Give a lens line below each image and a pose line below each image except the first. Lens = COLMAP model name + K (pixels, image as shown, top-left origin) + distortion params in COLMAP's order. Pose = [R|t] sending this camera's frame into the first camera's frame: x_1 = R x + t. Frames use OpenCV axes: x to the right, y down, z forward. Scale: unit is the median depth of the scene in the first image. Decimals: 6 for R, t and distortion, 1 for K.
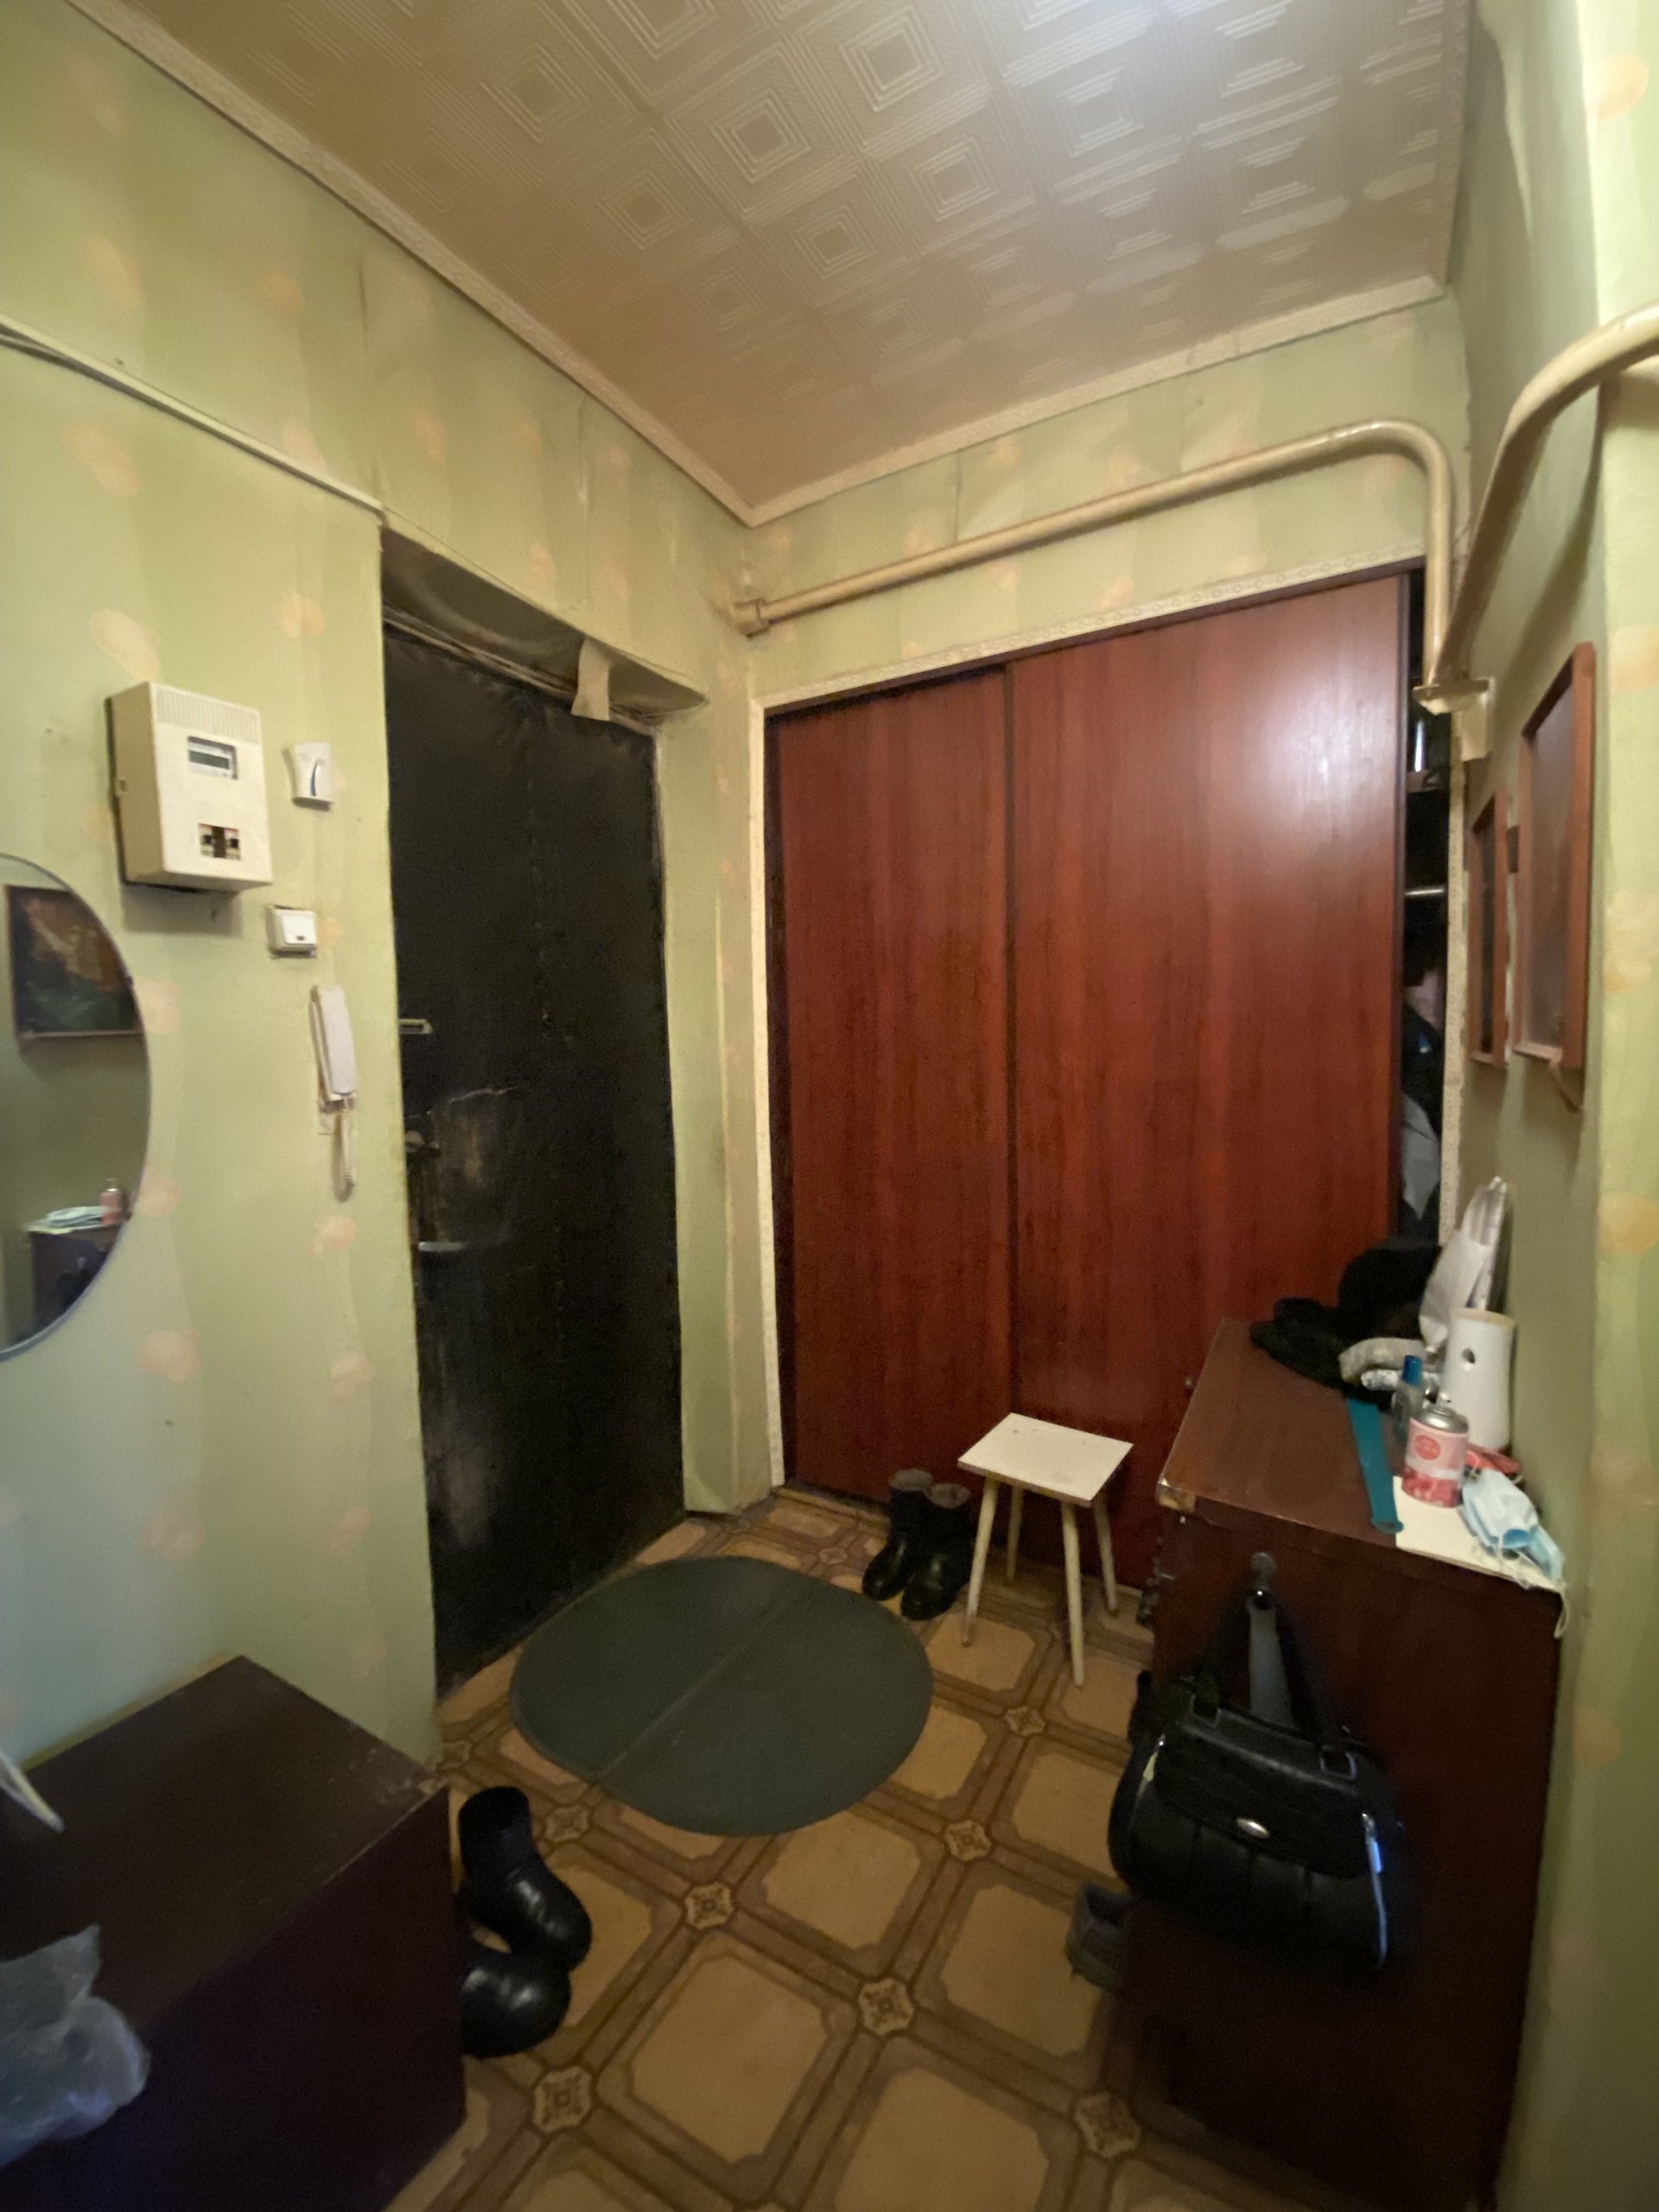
lens RADIAL K [[904.7, 0, 834.4], [0, 904.7, 1093.3], [0, 0, 1]] dist [-0.000663, -0.008017]
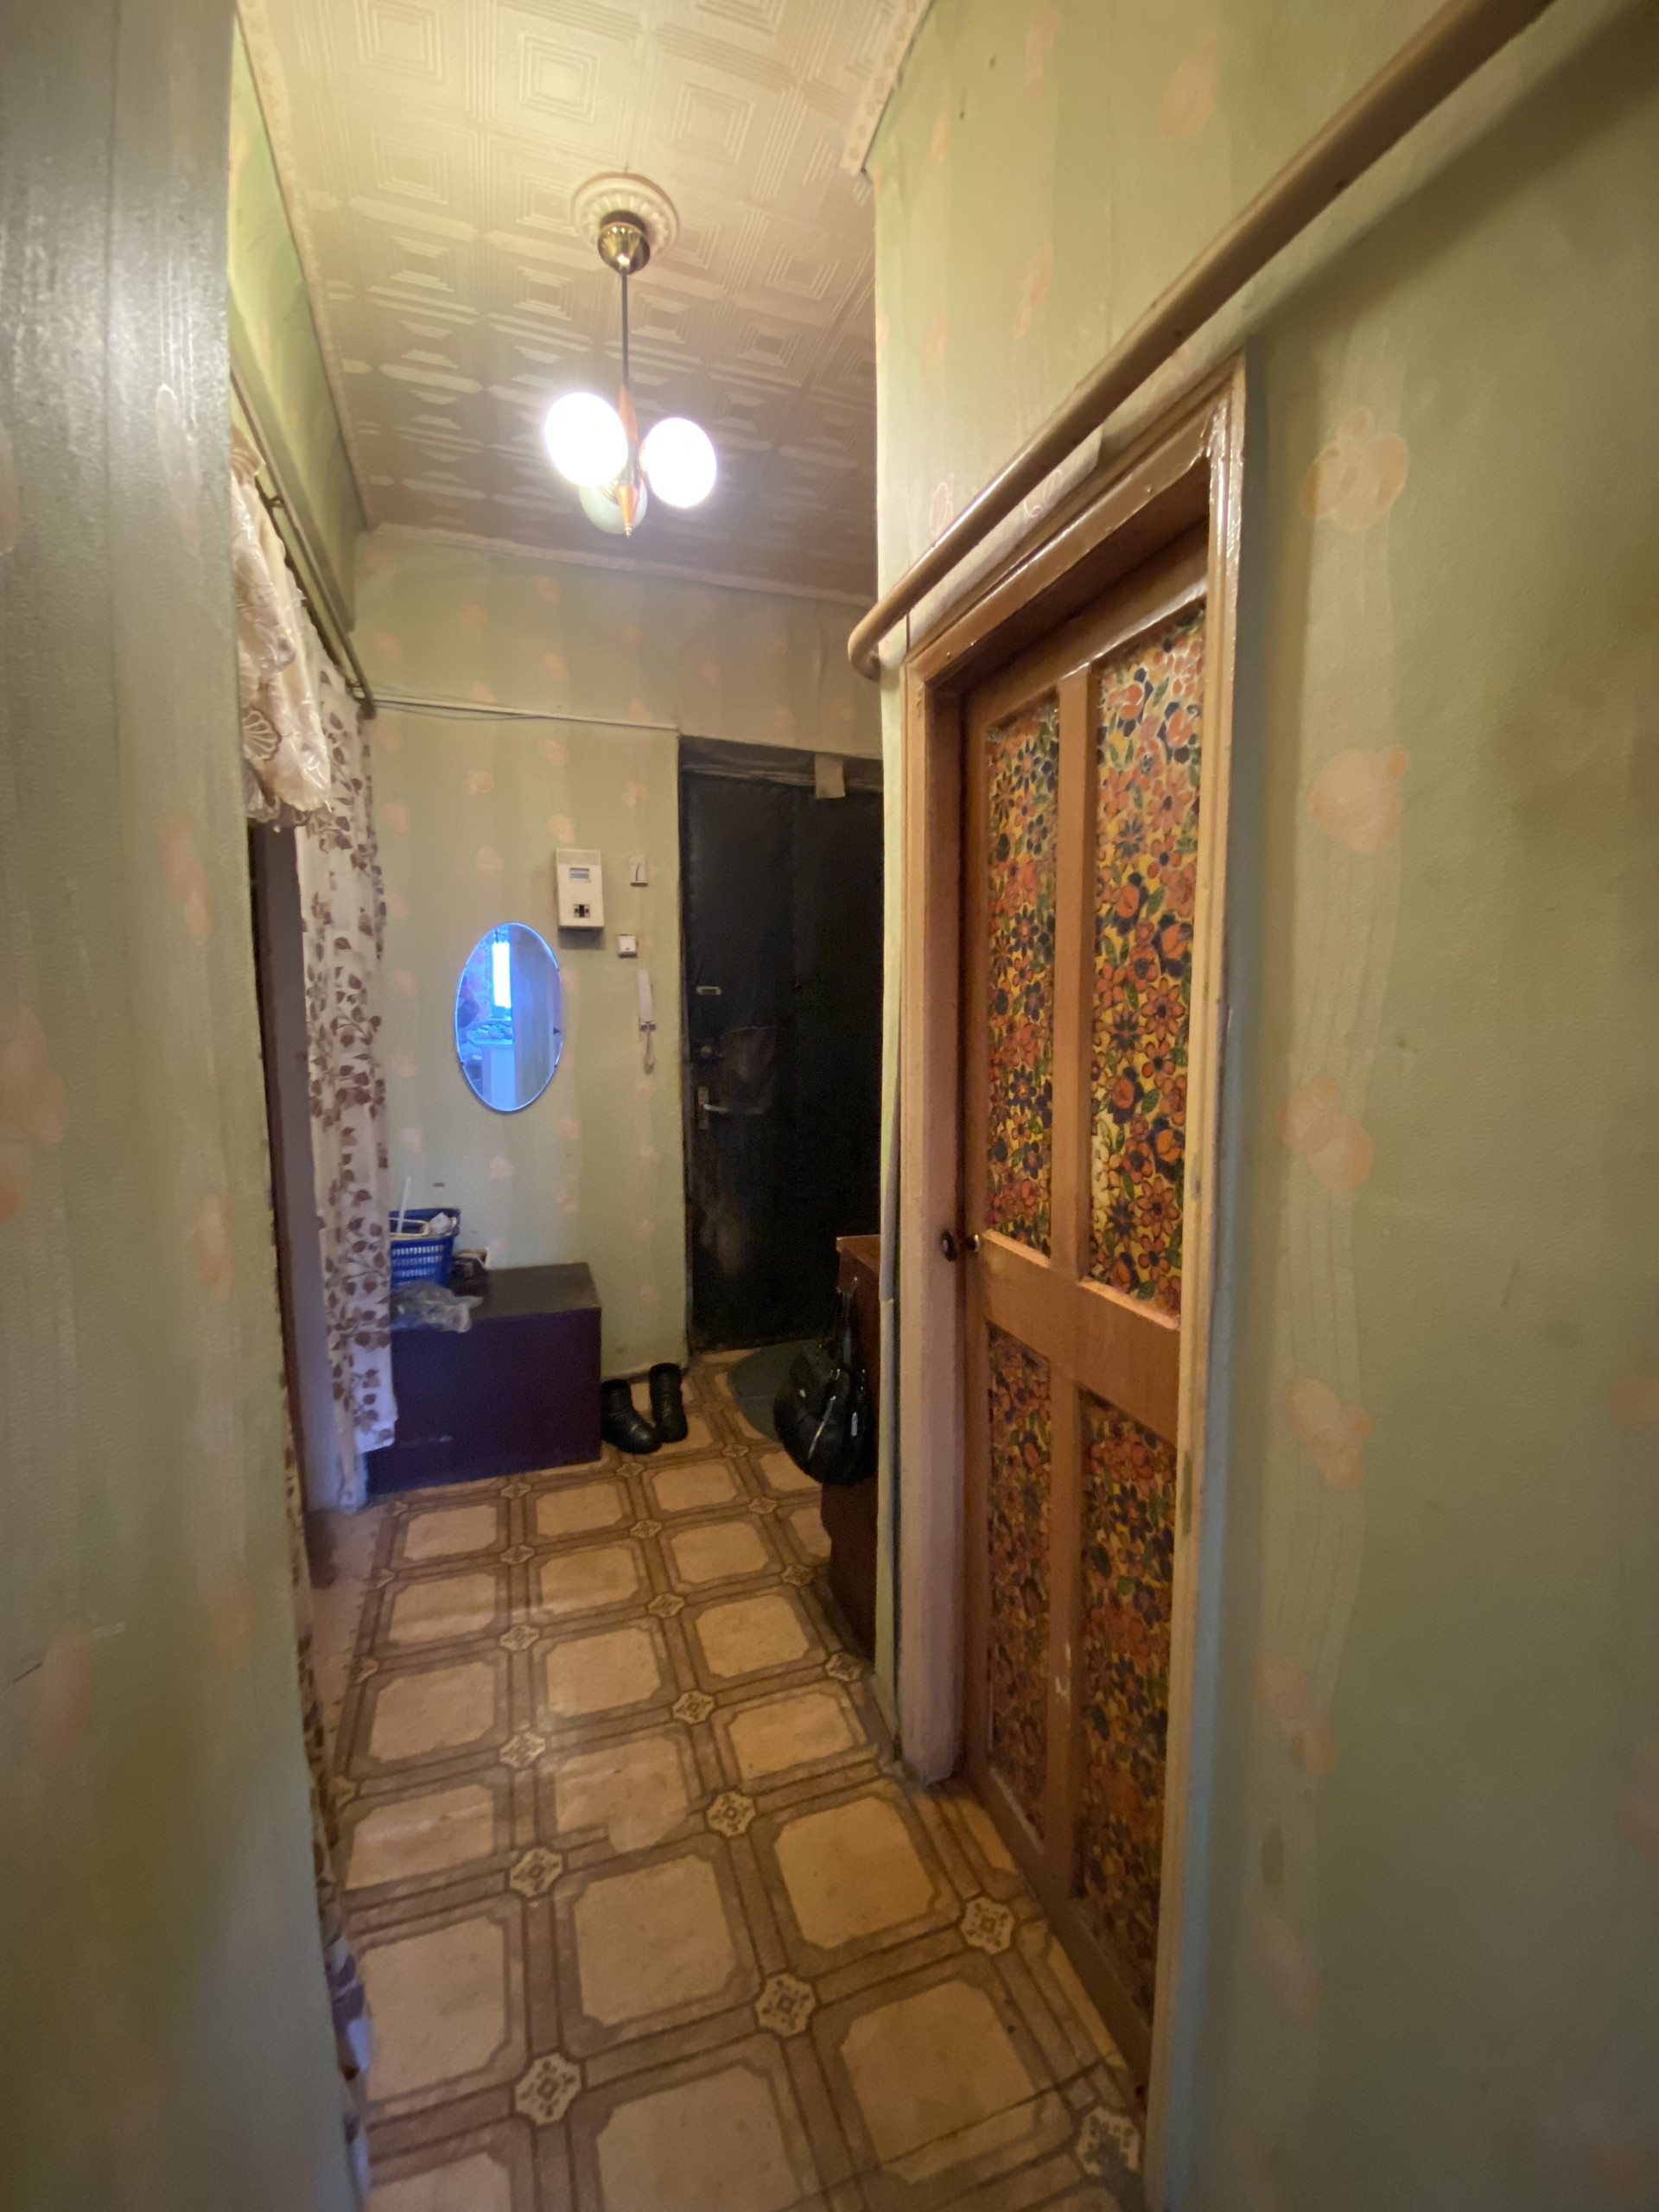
lens RADIAL K [[904.7, 0, 848.9], [0, 904.7, 1089.8], [0, 0, 1]] dist [-0.000663, -0.008017]
pose [[0.760569, 0.068929, -0.645588, 1.193563], [-0.050182, 0.997615, 0.047395, 0.034008], [0.647315, -0.003650, 0.762214, -0.295507]]
